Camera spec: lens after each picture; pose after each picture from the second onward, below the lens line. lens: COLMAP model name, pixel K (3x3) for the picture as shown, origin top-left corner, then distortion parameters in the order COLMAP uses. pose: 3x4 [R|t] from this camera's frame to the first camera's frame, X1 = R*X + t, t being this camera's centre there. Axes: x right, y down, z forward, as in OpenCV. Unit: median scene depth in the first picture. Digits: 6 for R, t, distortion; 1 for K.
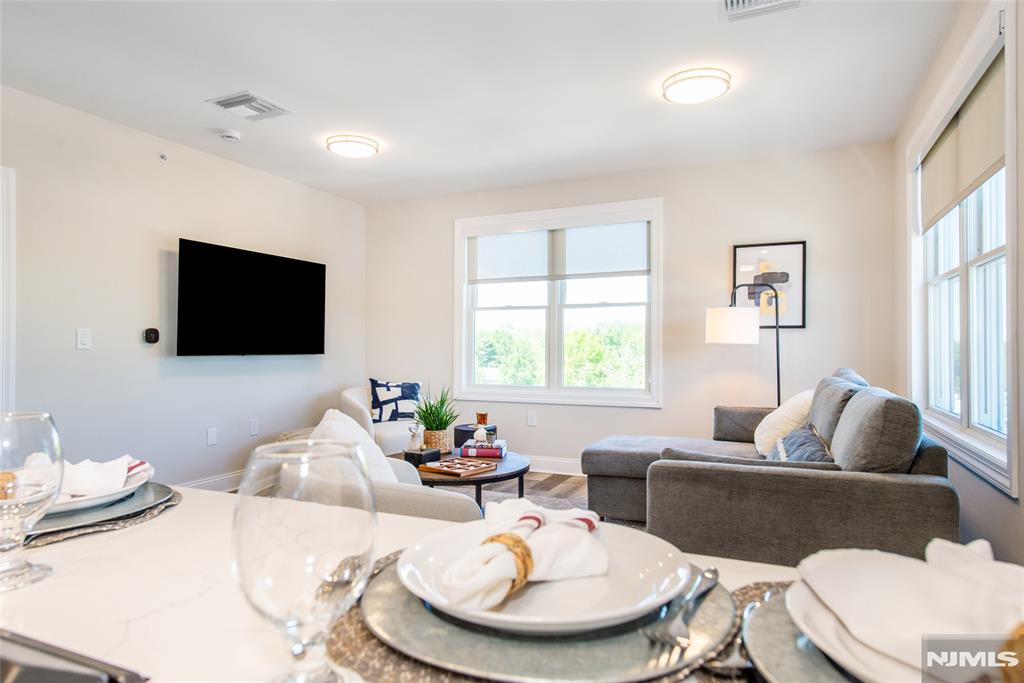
lens RADIAL K [[615.6, 0, 512.0], [0, 615.6, 341.5], [0, 0, 1]] dist [0.019625, -0.000162]
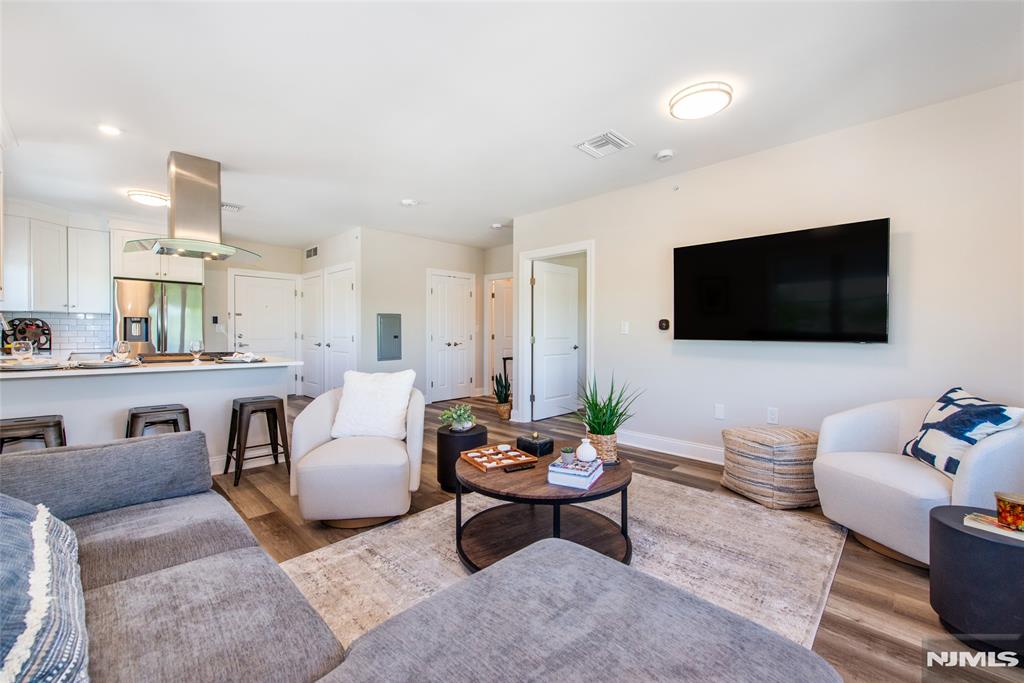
lens RADIAL K [[411.3, 0, 496.6], [0, 411.3, 335.5], [0, 0, 1]] dist [0.016158, -0.000083]
pose [[-0.359239, 0.007936, -0.933212, 0.335494], [0.006940, 0.999959, 0.005832, 0.005589], [0.933220, -0.004381, -0.359279, 0.804414]]
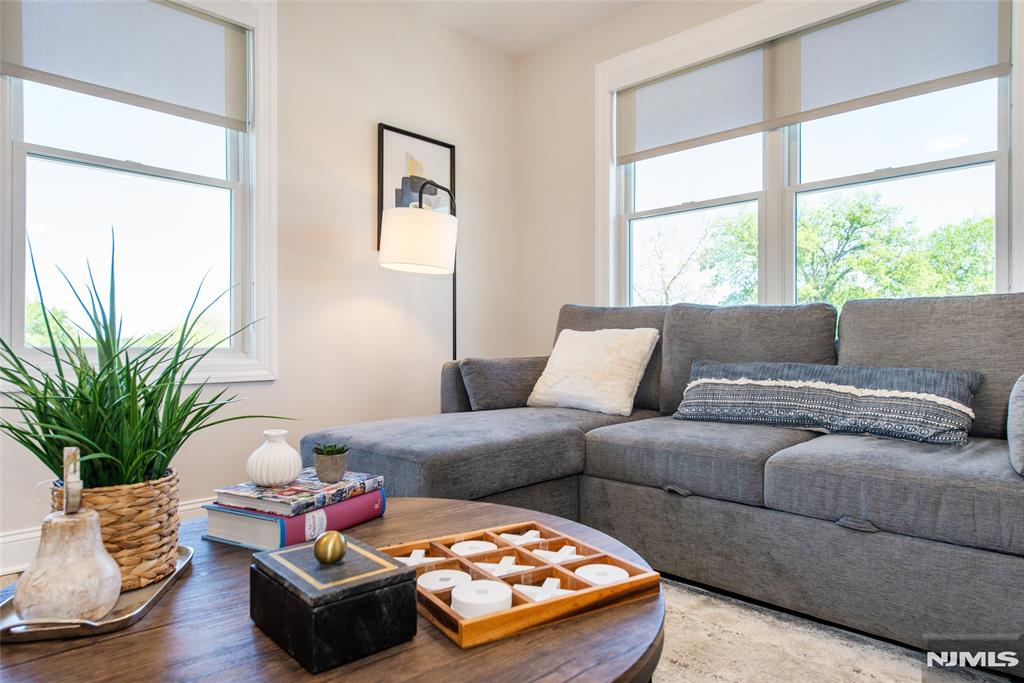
lens RADIAL K [[643.2, 0, 512.0], [0, 643.2, 341.5], [0, 0, 1]] dist [0.032756, 0.000136]
pose [[0.324520, 0.001001, 0.945878, -0.228450], [-0.007290, 0.999972, 0.001443, 0.069272], [-0.945851, -0.007363, 0.324518, 0.596590]]
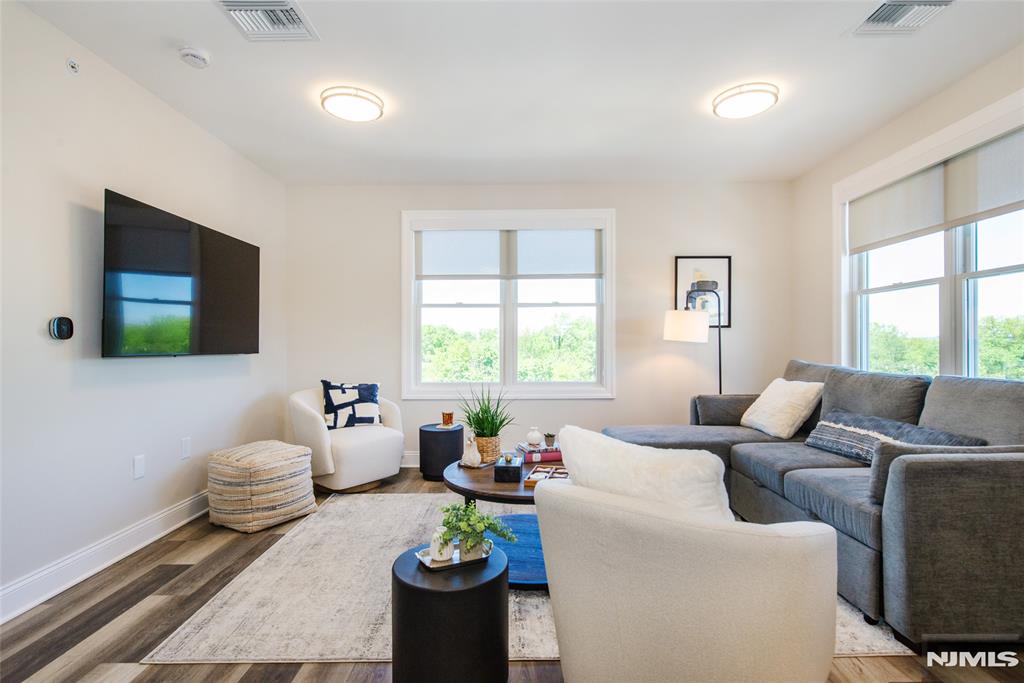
lens RADIAL K [[507.2, 0, 508.6], [0, 507.2, 347.6], [0, 0, 1]] dist [-0.000661, 0.000368]
pose [[0.909580, -0.005585, 0.415491, -0.302169], [0.000815, 0.999932, 0.011656, 0.004979], [-0.415527, -0.010263, 0.909523, 0.240741]]
